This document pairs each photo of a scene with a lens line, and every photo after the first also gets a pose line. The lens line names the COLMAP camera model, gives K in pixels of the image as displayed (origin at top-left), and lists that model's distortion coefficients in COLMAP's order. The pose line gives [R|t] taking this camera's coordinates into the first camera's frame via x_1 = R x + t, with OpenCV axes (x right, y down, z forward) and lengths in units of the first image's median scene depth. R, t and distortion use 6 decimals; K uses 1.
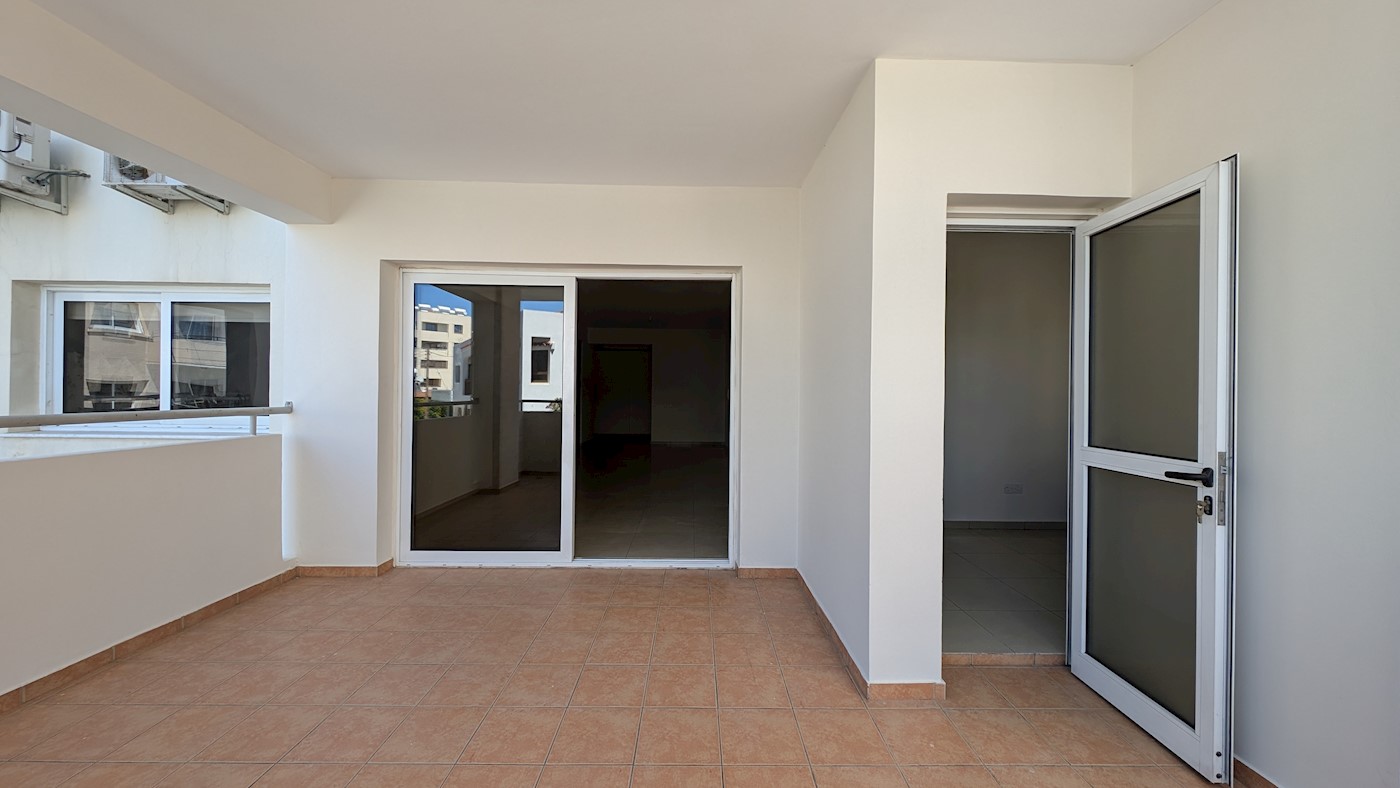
lens RADIAL K [[493.3, 0, 701.2], [0, 493.3, 392.8], [0, 0, 1]] dist [0.013001, -0.006602]
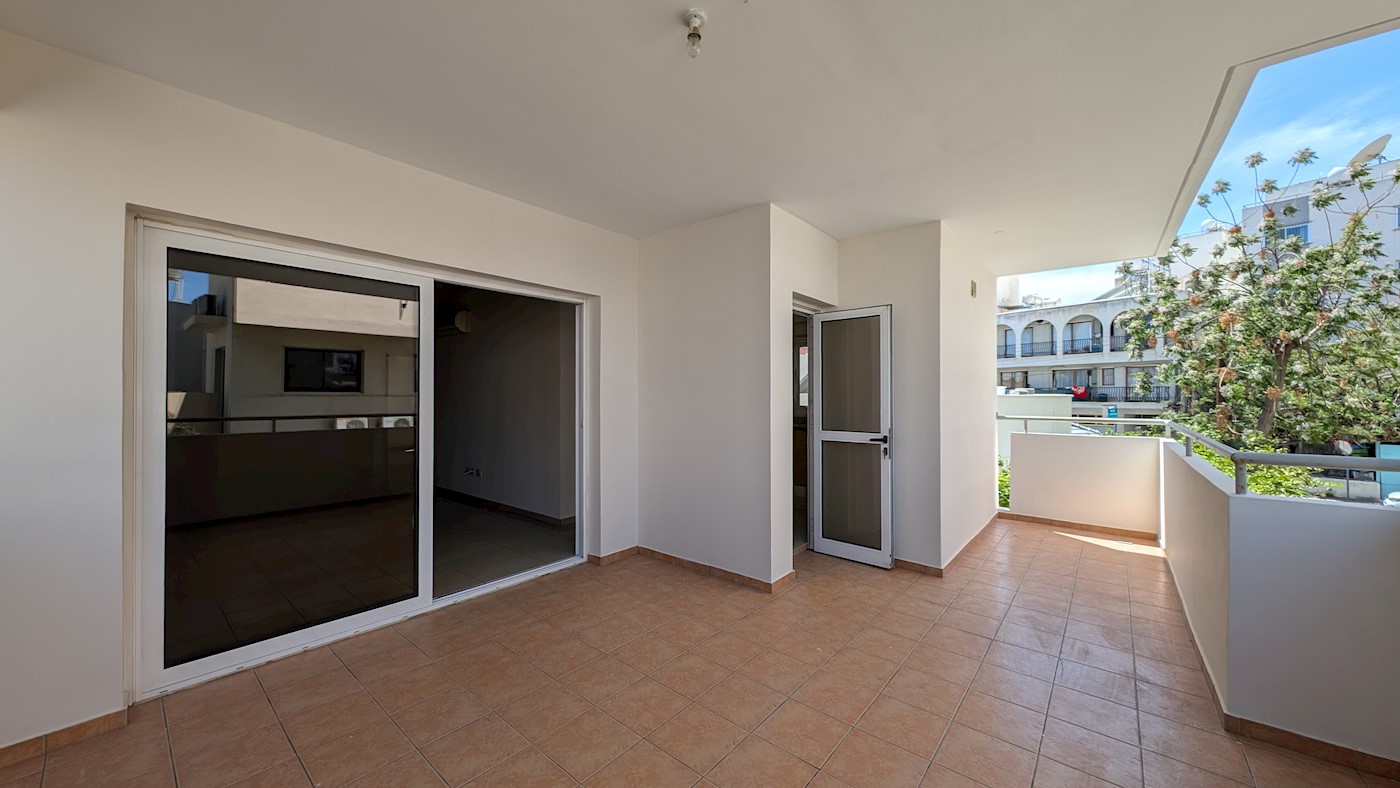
lens RADIAL K [[493.3, 0, 701.2], [0, 493.3, 392.8], [0, 0, 1]] dist [0.013001, -0.006602]
pose [[0.648666, -0.007218, 0.761039, -0.755530], [0.008267, 0.999963, 0.002438, -0.036311], [-0.761029, 0.004710, 0.648701, 0.081976]]
